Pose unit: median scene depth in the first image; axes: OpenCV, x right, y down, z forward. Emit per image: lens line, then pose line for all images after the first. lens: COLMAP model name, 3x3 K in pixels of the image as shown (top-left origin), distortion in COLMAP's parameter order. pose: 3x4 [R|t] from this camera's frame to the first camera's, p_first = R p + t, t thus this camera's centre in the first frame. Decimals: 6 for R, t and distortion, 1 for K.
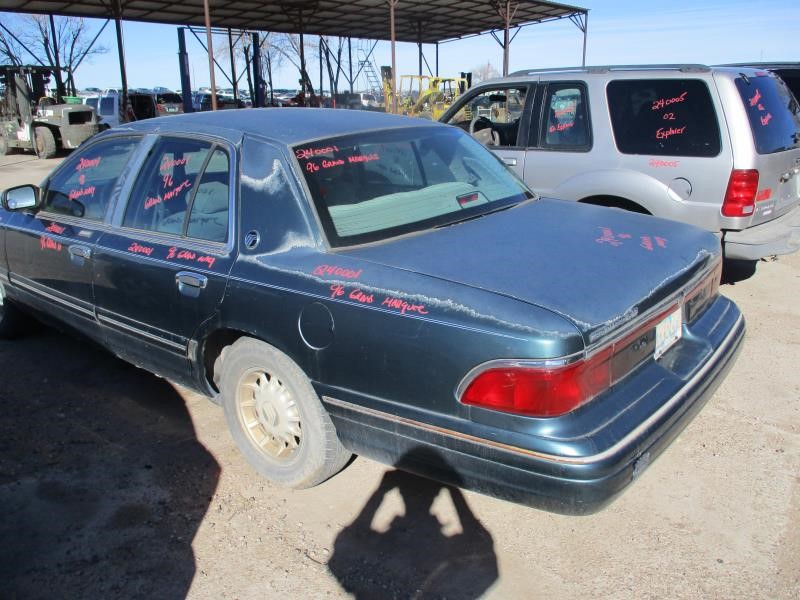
lens RADIAL K [[693.1, 0, 400.8], [0, 693.1, 299.7], [0, 0, 1]] dist [-0.033761, 0.005199]
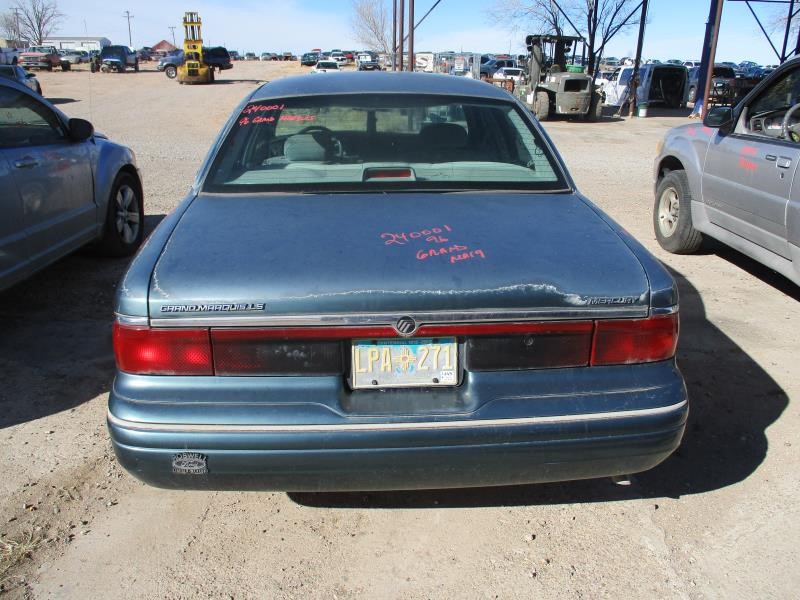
lens RADIAL K [[693.1, 0, 401.4], [0, 693.1, 299.8], [0, 0, 1]] dist [-0.033761, 0.005199]
pose [[0.658694, 0.260656, -0.705820, 0.193763], [-0.235890, 0.962323, 0.135241, -0.027269], [0.714478, 0.077413, 0.695362, 0.094331]]
